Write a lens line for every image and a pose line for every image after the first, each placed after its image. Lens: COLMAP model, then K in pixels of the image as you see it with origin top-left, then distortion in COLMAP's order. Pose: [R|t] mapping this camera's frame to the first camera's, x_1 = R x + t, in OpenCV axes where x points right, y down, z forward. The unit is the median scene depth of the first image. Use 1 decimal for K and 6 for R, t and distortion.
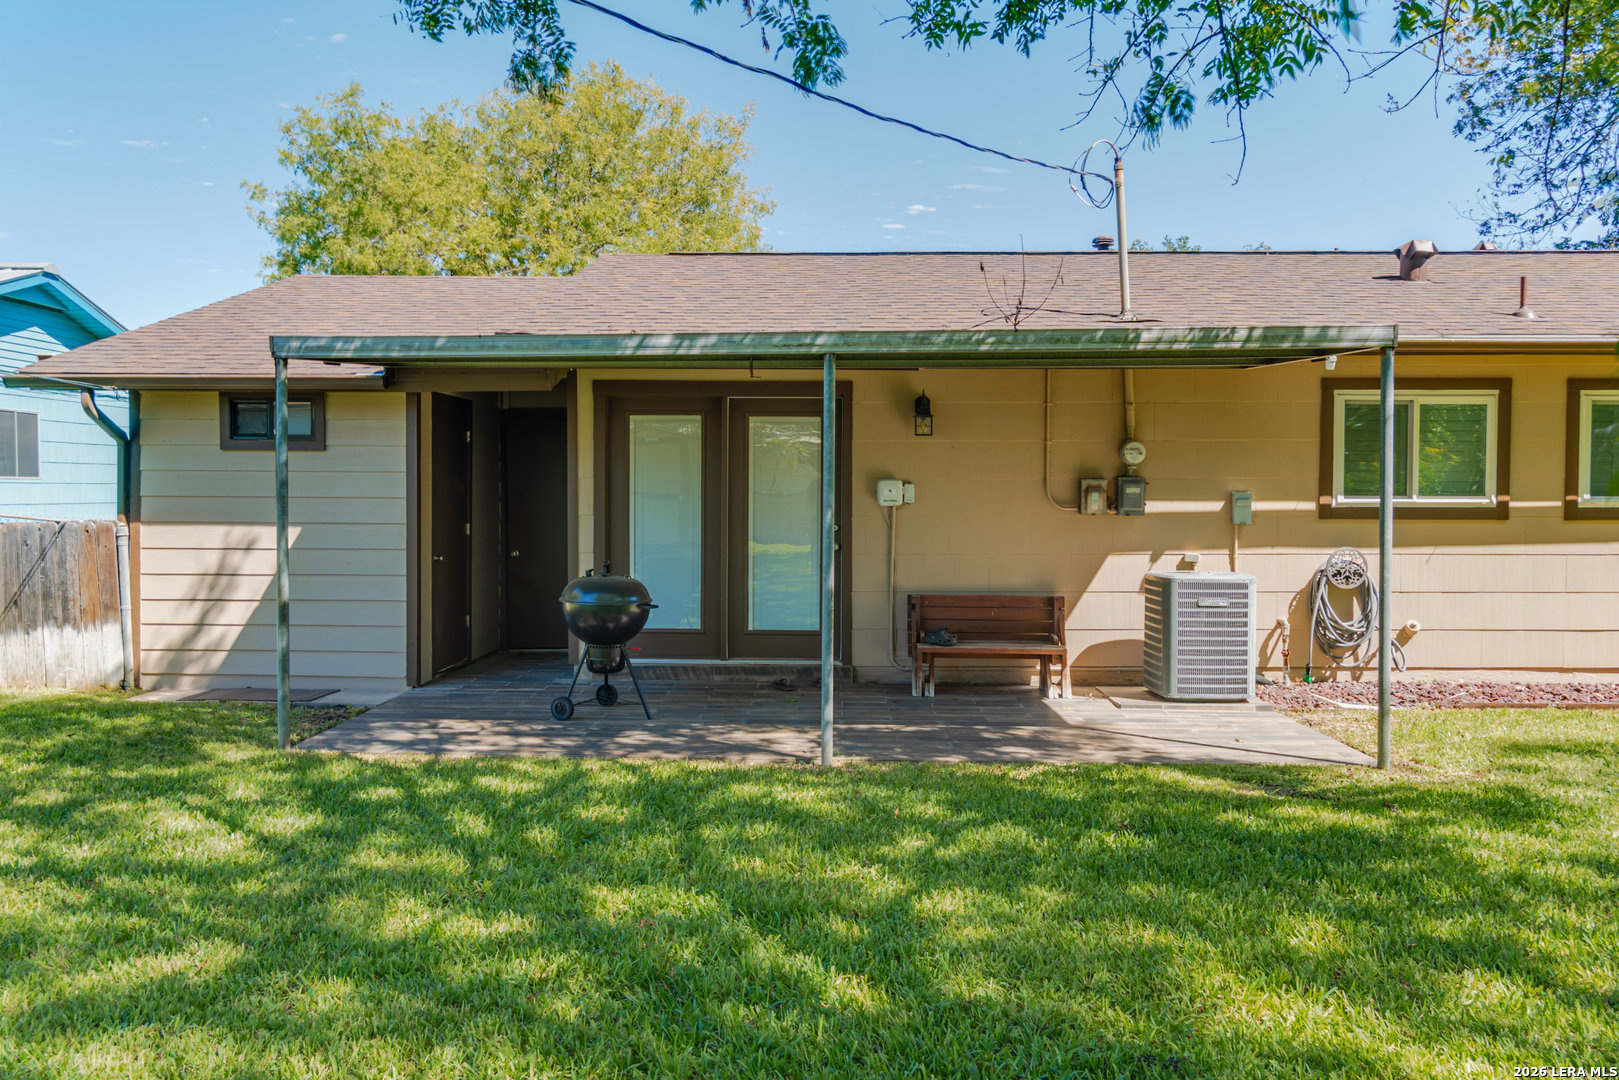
lens RADIAL K [[1206.4, 0, 809.5], [0, 1206.4, 540.0], [0, 0, 1]] dist [0.004642, 0.003772]
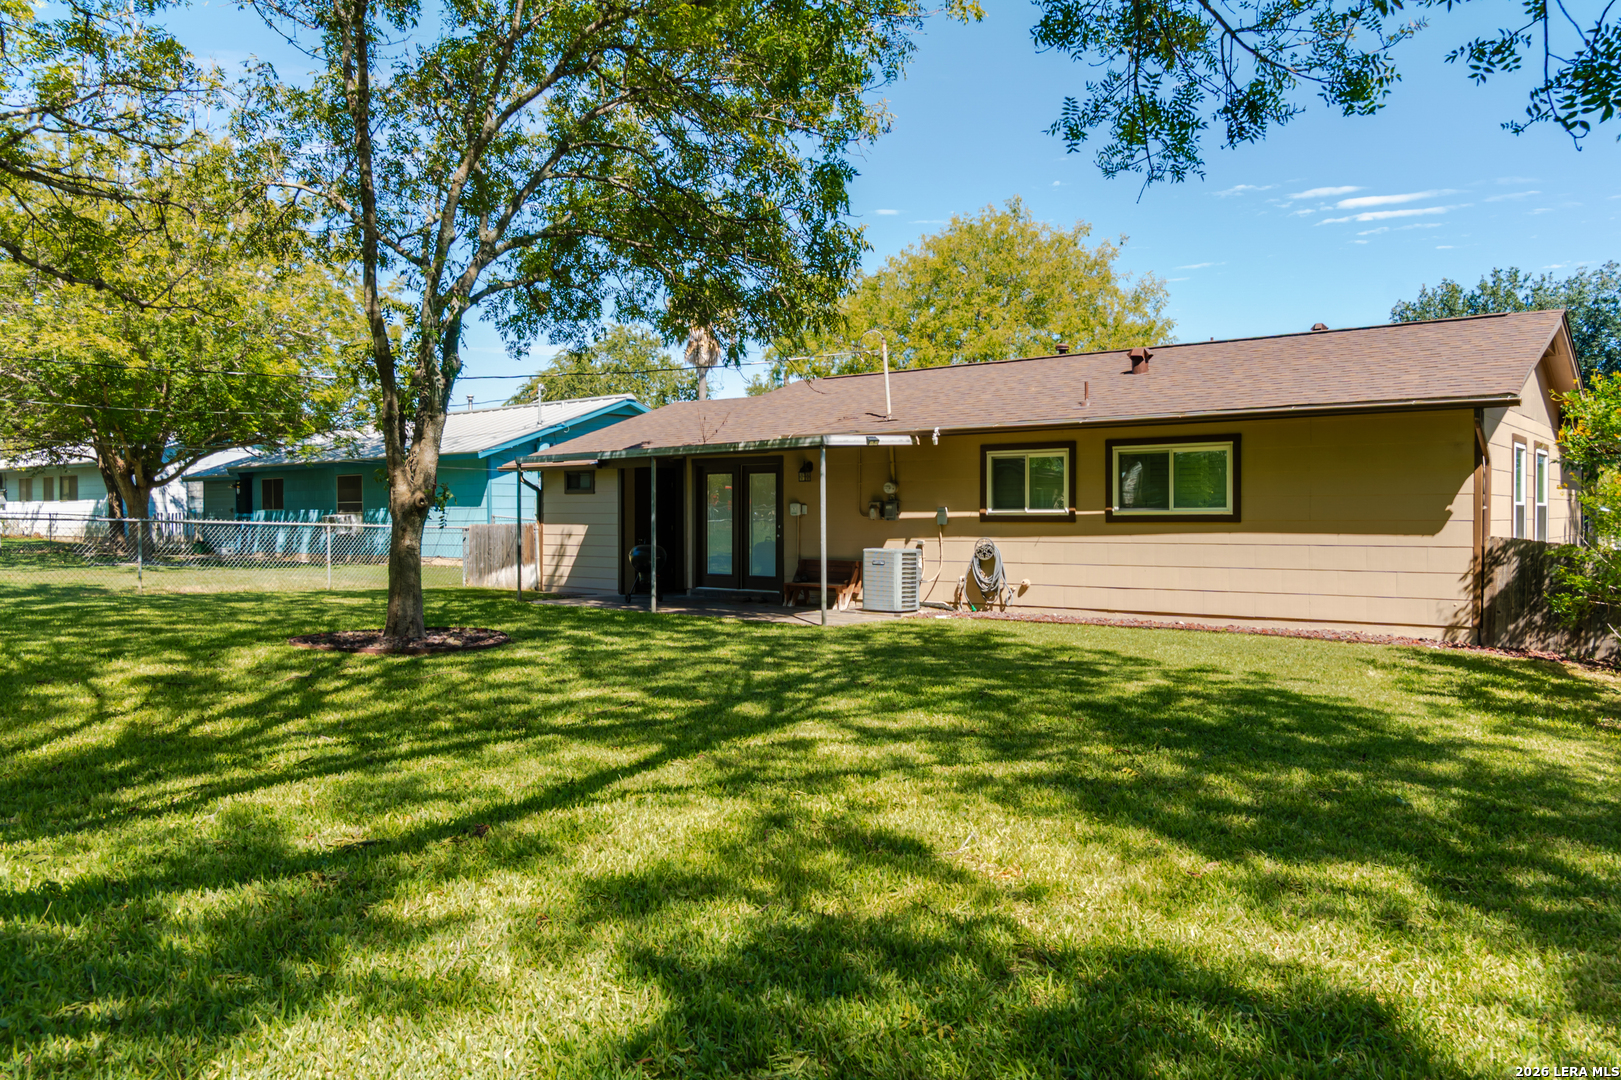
lens RADIAL K [[1207.9, 0, 810.5], [0, 1207.9, 540.0], [0, 0, 1]] dist [0.004642, 0.003772]
pose [[0.794173, 0.006373, -0.607658, 1.331439], [-0.031387, 0.999041, -0.030543, 0.074170], [0.606880, 0.043329, 0.793611, -0.606341]]
